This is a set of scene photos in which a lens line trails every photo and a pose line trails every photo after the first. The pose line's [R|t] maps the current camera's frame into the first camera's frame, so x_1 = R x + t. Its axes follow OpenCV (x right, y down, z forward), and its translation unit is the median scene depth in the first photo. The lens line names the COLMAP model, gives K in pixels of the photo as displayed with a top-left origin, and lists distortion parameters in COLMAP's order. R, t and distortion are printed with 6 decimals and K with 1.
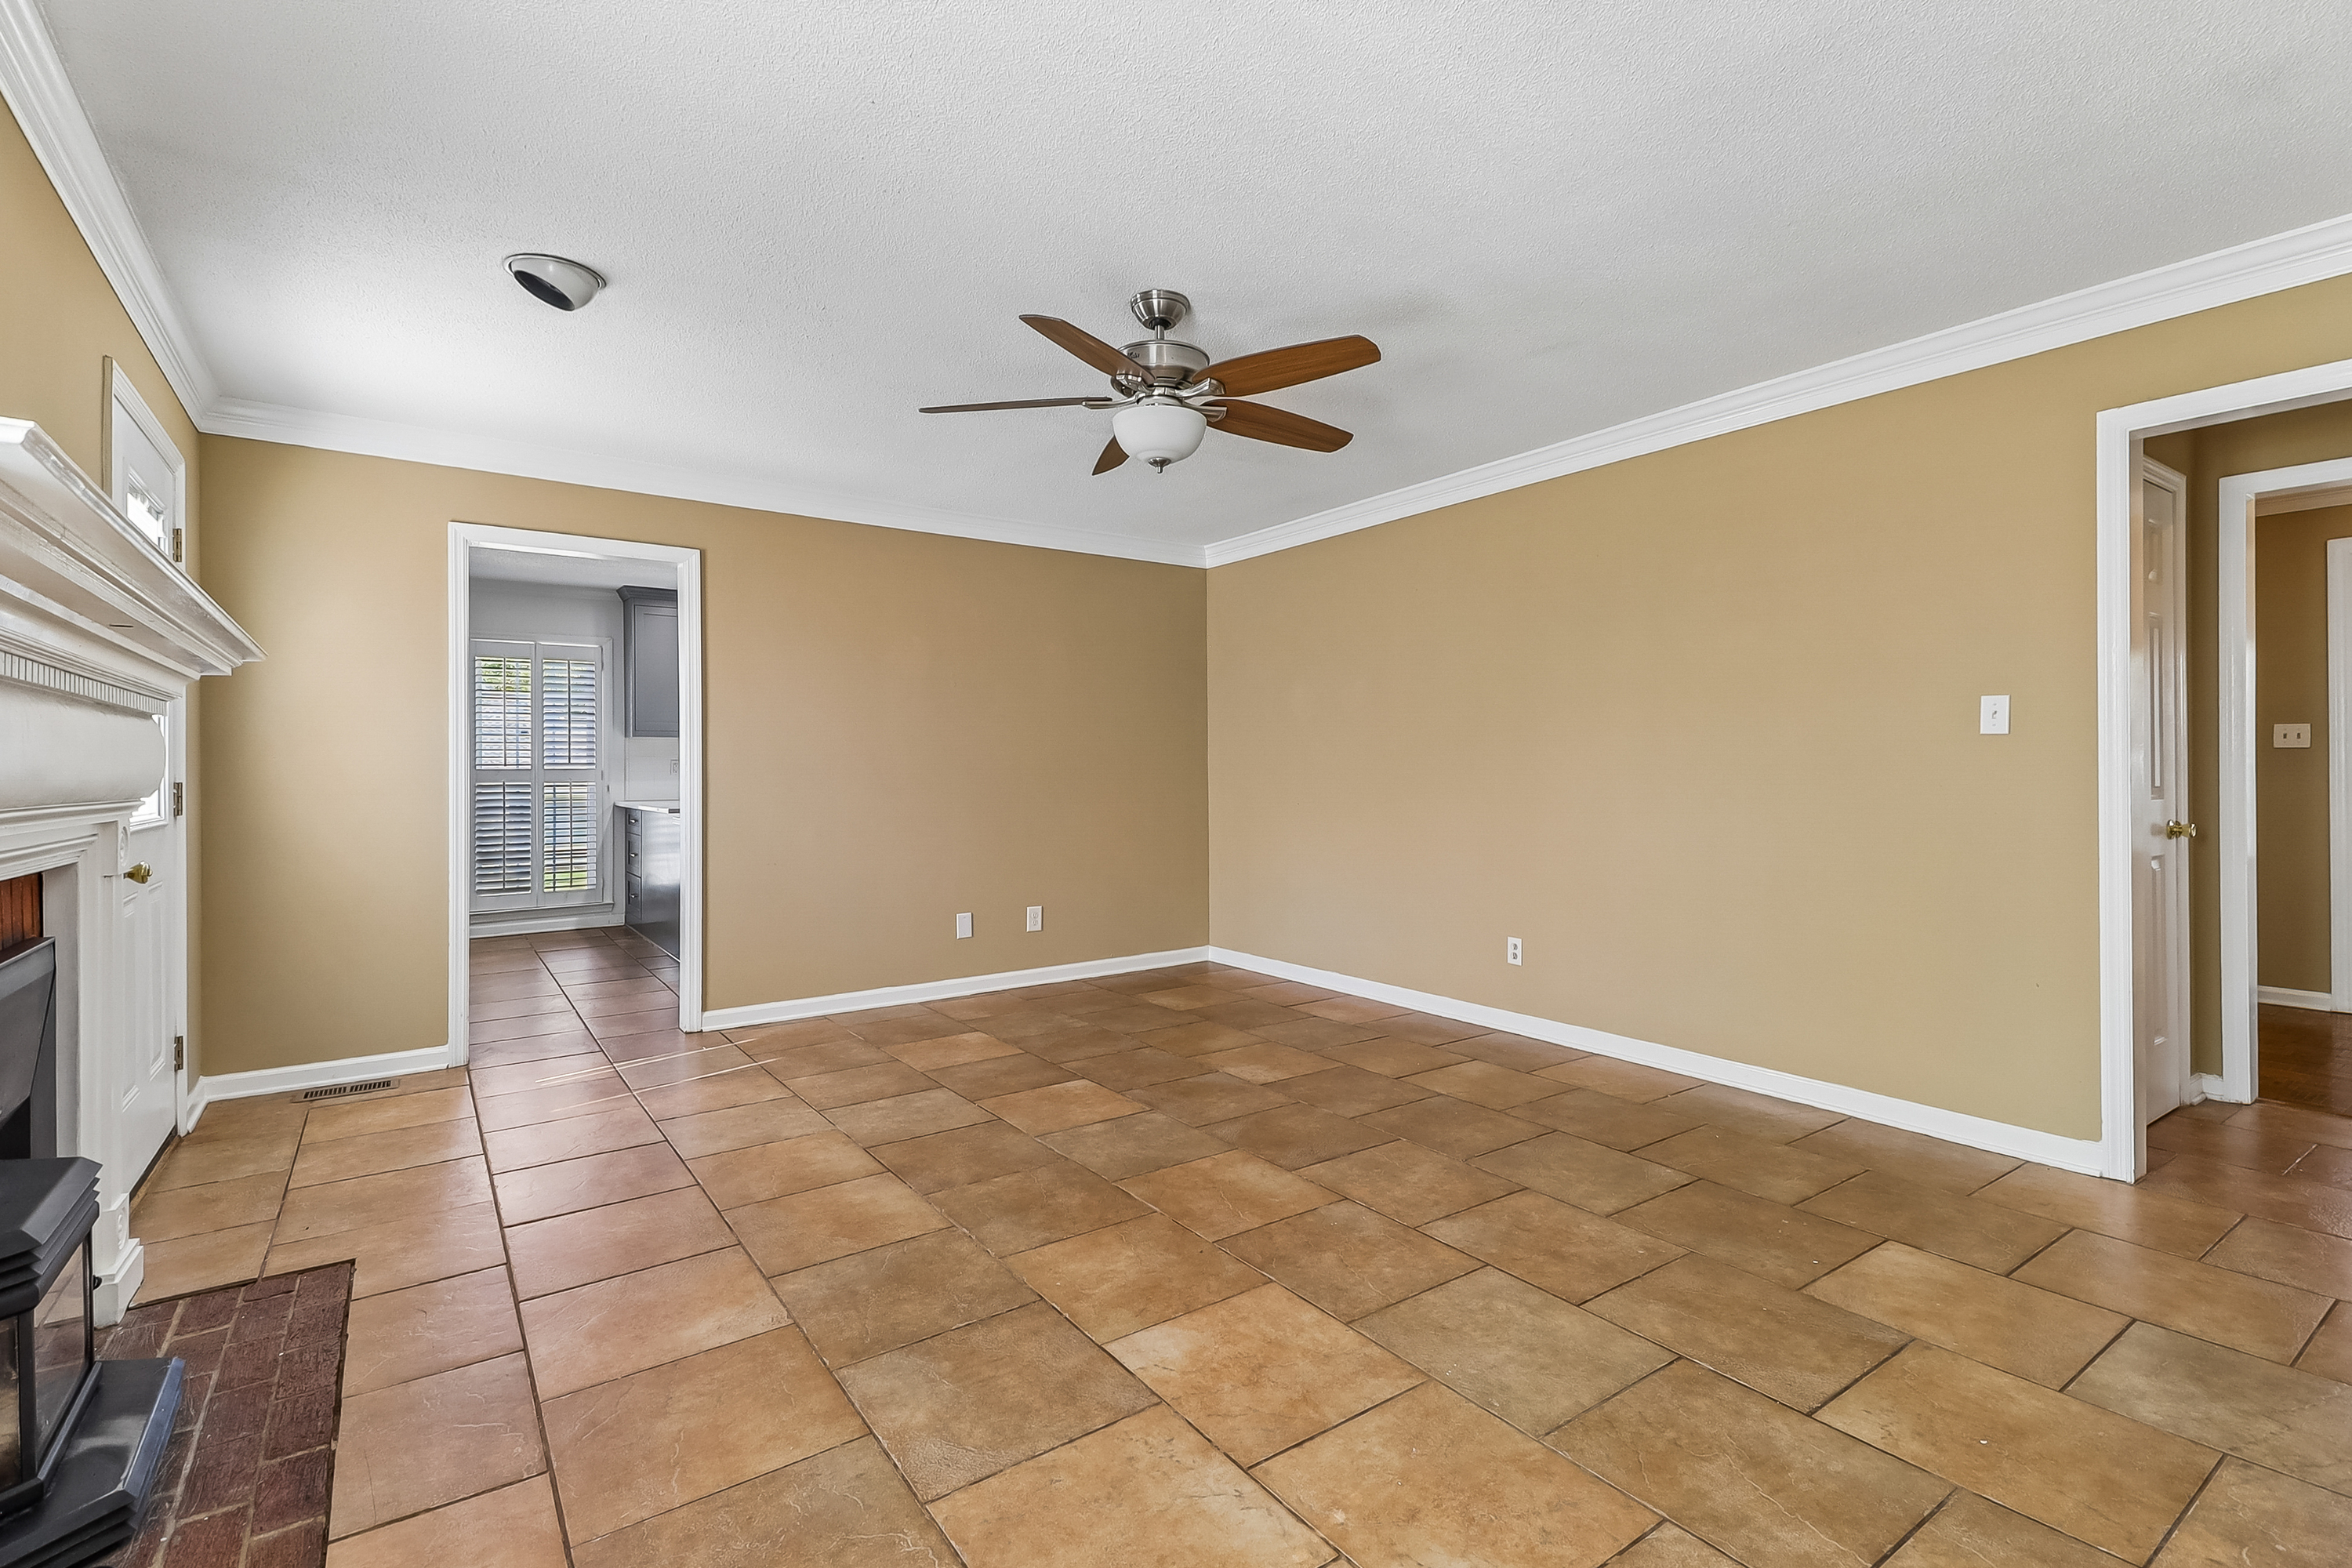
lens RADIAL K [[1071.9, 0, 1191.3], [0, 1071.9, 768.3], [0, 0, 1]] dist [0.029772, -0.004274]
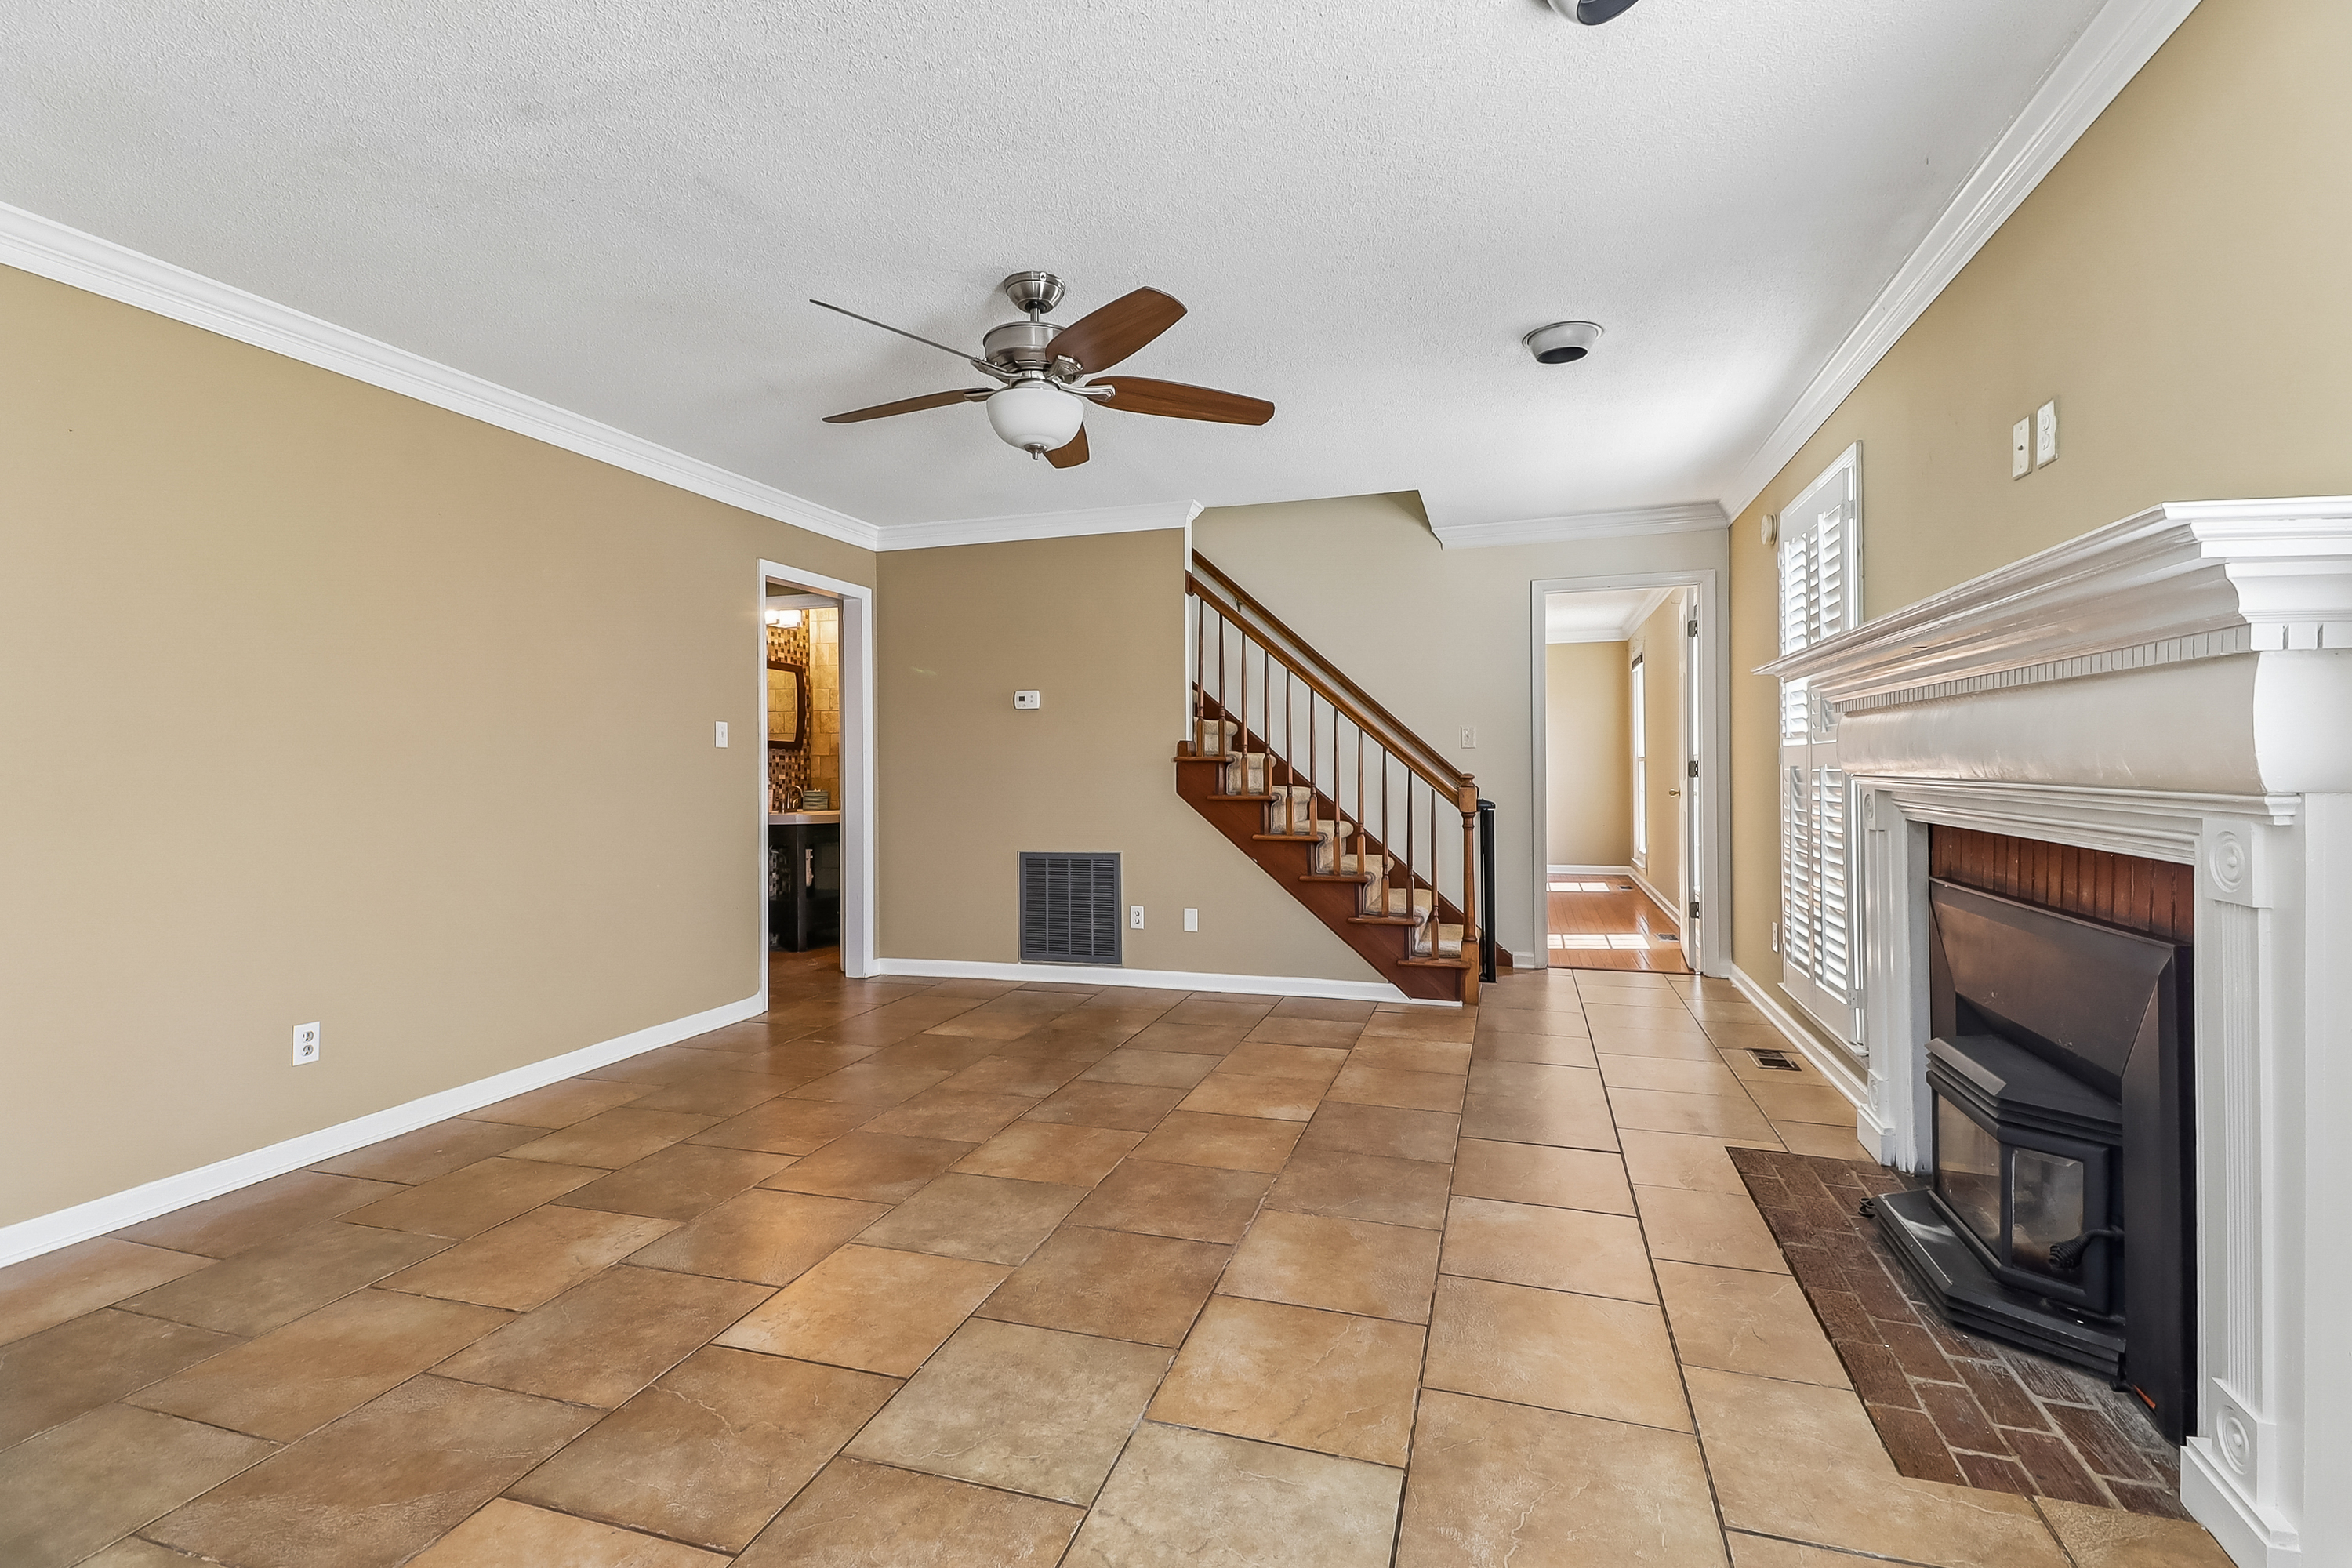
lens RADIAL K [[1071.9, 0, 1164.9], [0, 1071.9, 775.0], [0, 0, 1]] dist [0.029772, -0.004274]
pose [[-0.586629, 0.002584, 0.809852, -0.931682], [0.012773, 0.999900, 0.006061, 0.005581], [-0.809755, 0.013900, -0.586603, 1.563330]]
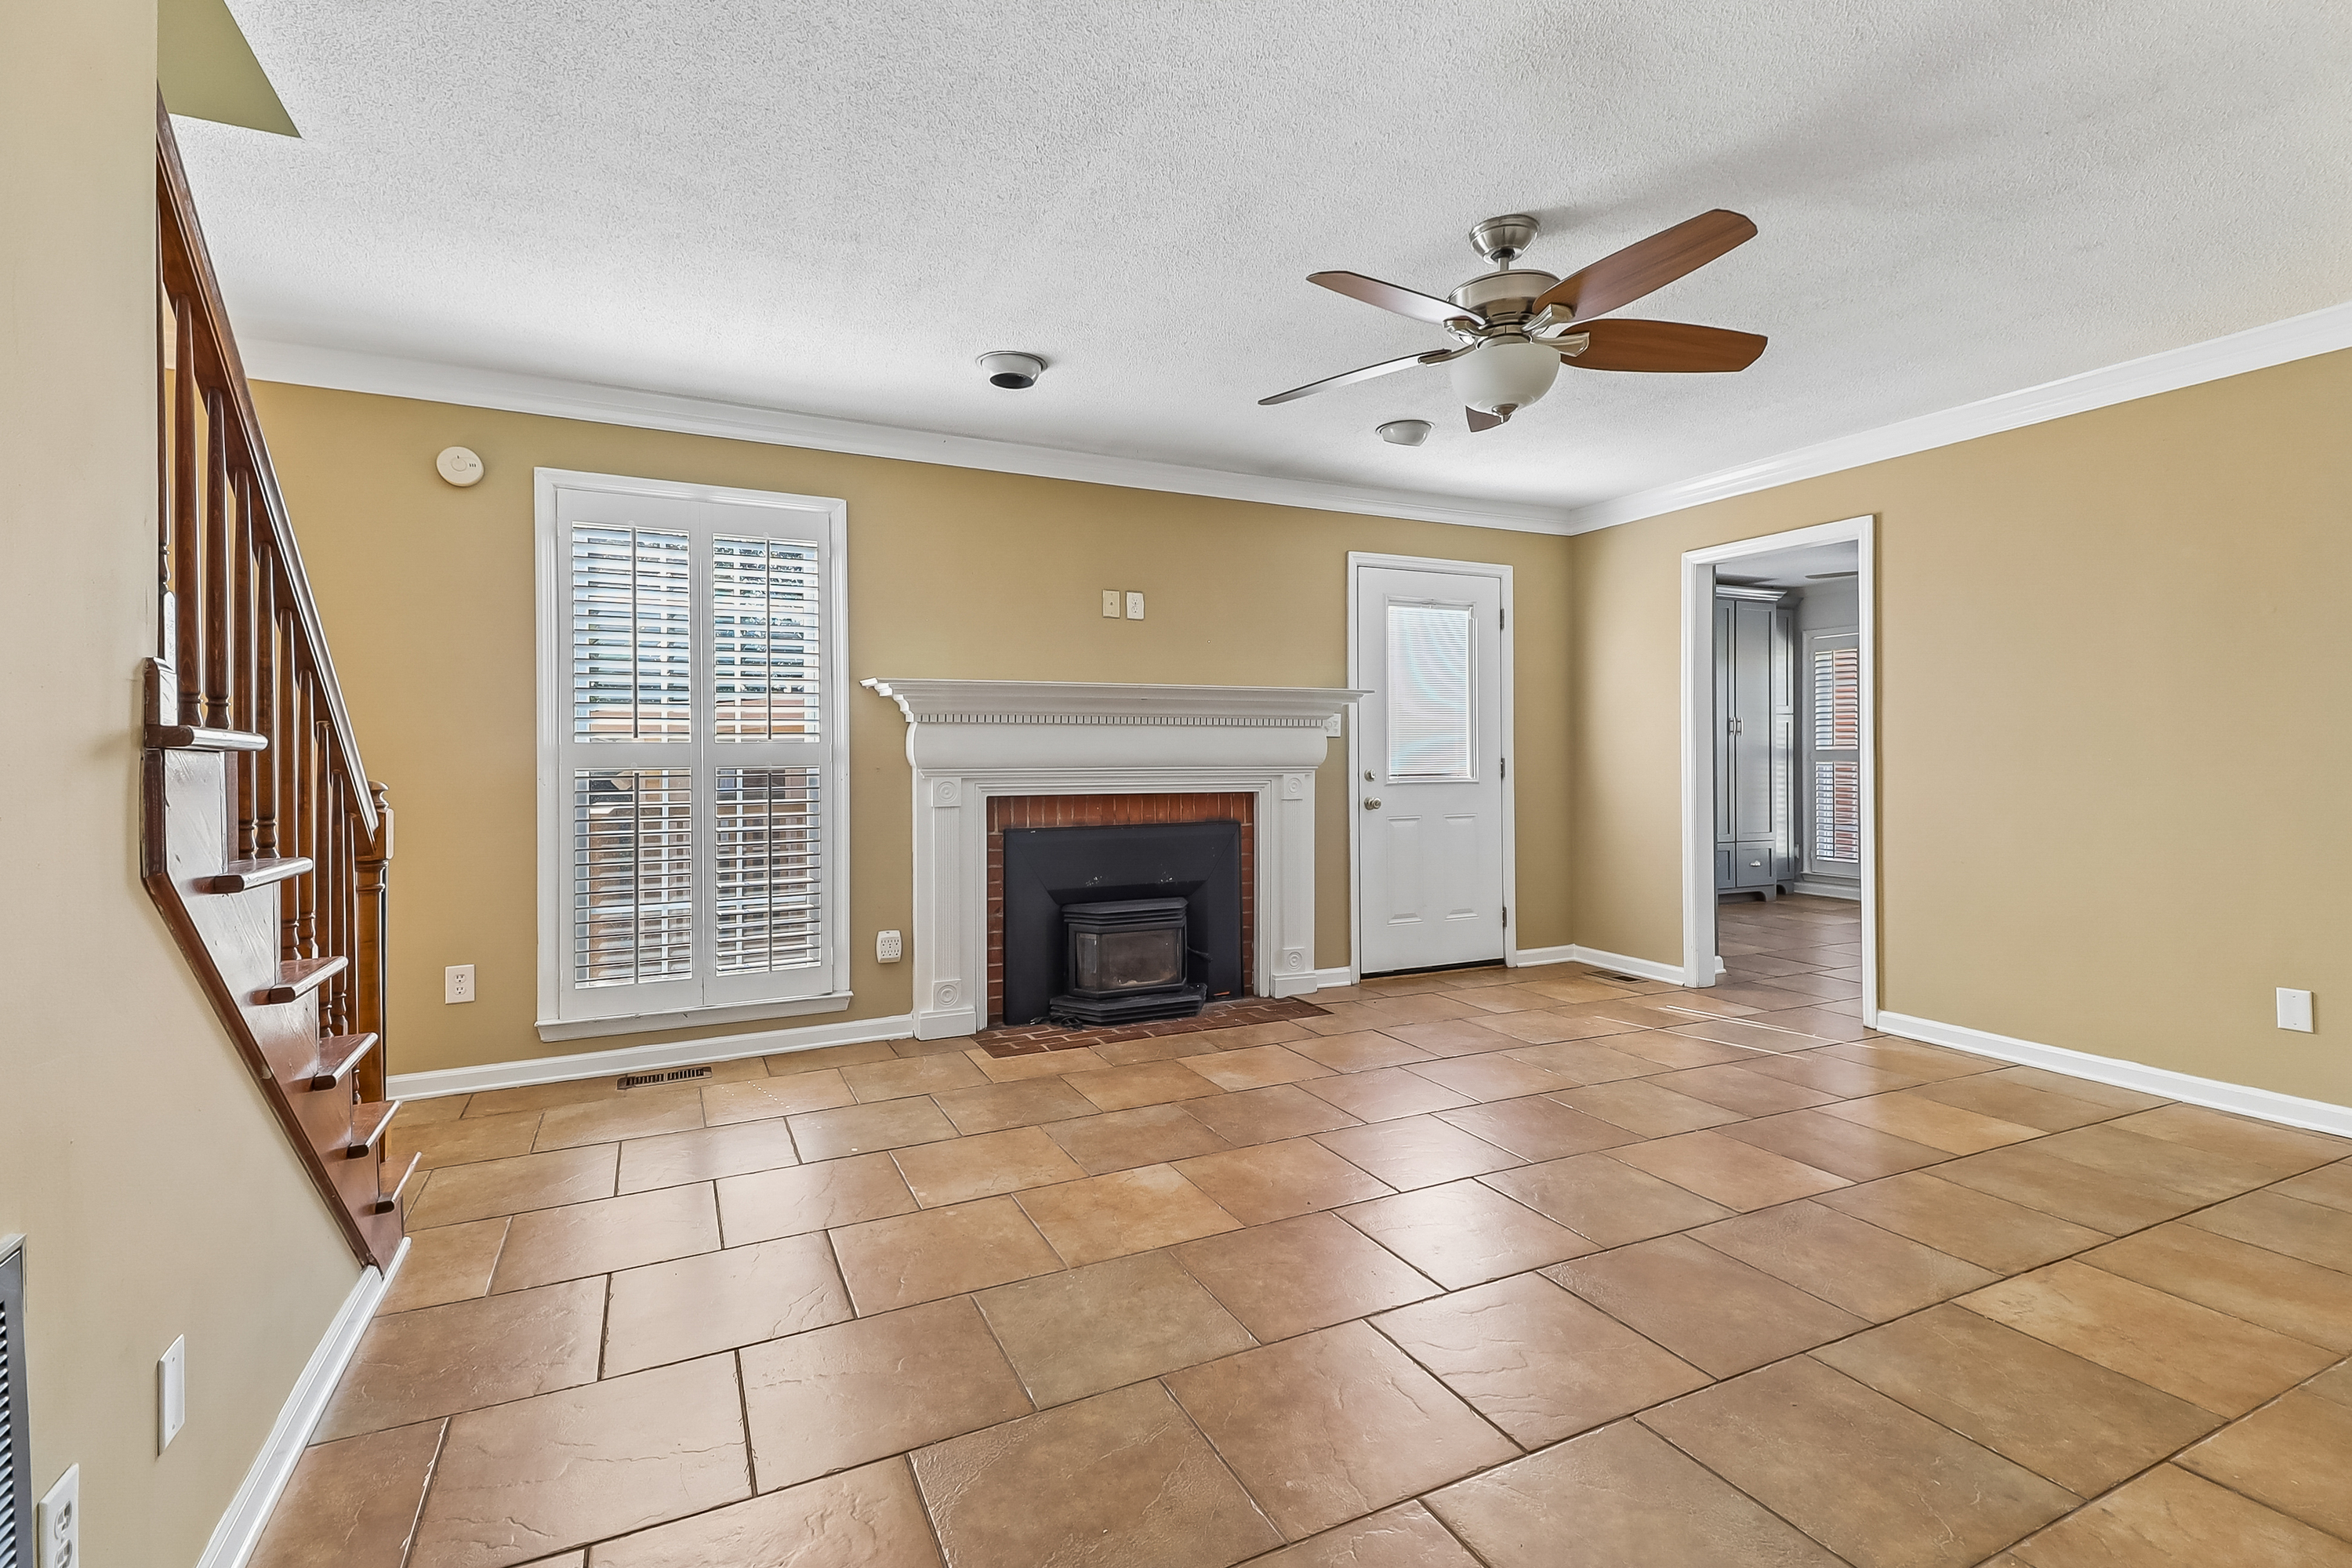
lens RADIAL K [[1071.9, 0, 1171.4], [0, 1071.9, 746.8], [0, 0, 1]] dist [0.029772, -0.004274]
pose [[-0.177660, 0.000453, -0.984092, 0.969972], [0.003607, 0.999993, -0.000191, -0.007828], [0.984085, -0.003584, -0.177661, 0.936058]]
